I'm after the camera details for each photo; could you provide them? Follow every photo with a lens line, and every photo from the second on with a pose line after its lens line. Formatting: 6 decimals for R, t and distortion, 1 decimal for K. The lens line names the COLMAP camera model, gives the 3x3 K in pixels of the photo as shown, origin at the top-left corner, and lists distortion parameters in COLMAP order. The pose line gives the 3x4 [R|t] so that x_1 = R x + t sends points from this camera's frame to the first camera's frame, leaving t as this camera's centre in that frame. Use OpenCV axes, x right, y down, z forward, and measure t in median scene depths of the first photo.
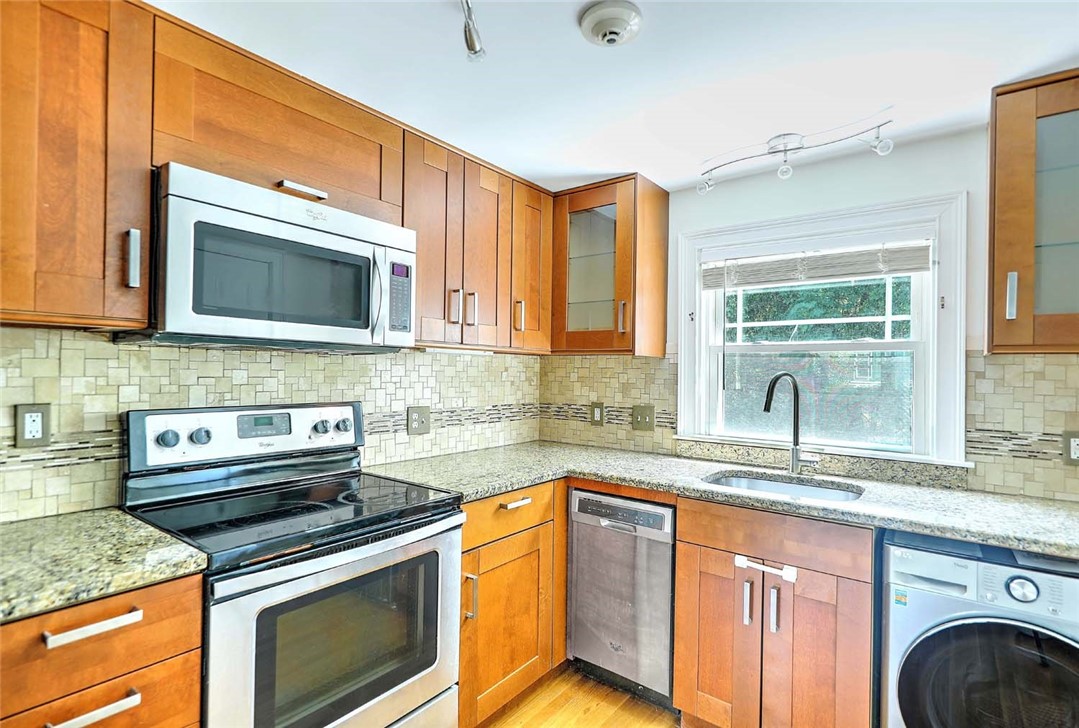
lens RADIAL K [[525.8, 0, 541.2], [0, 525.8, 364.9], [0, 0, 1]] dist [0.003161, 0.000219]
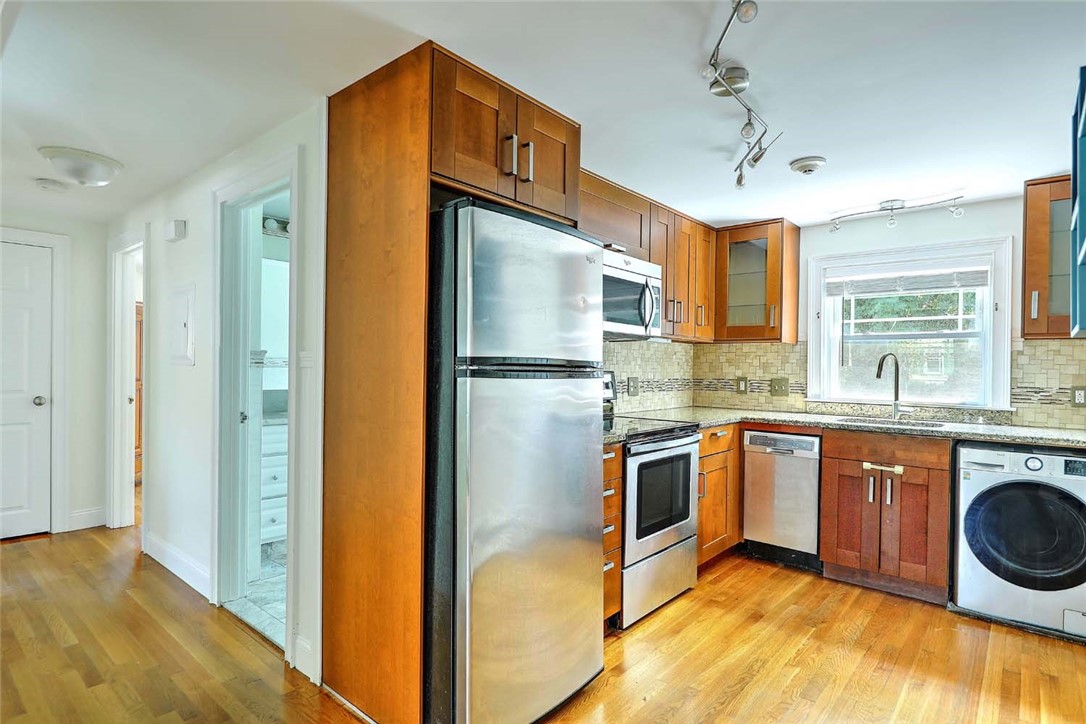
lens RADIAL K [[562.5, 0, 541.0], [0, 562.5, 366.0], [0, 0, 1]] dist [-0.000578, -0.000755]
pose [[0.998333, -0.001780, -0.057691, -0.471683], [0.002344, 0.999950, 0.009707, 0.036861], [0.057671, -0.009826, 0.998287, -0.715236]]
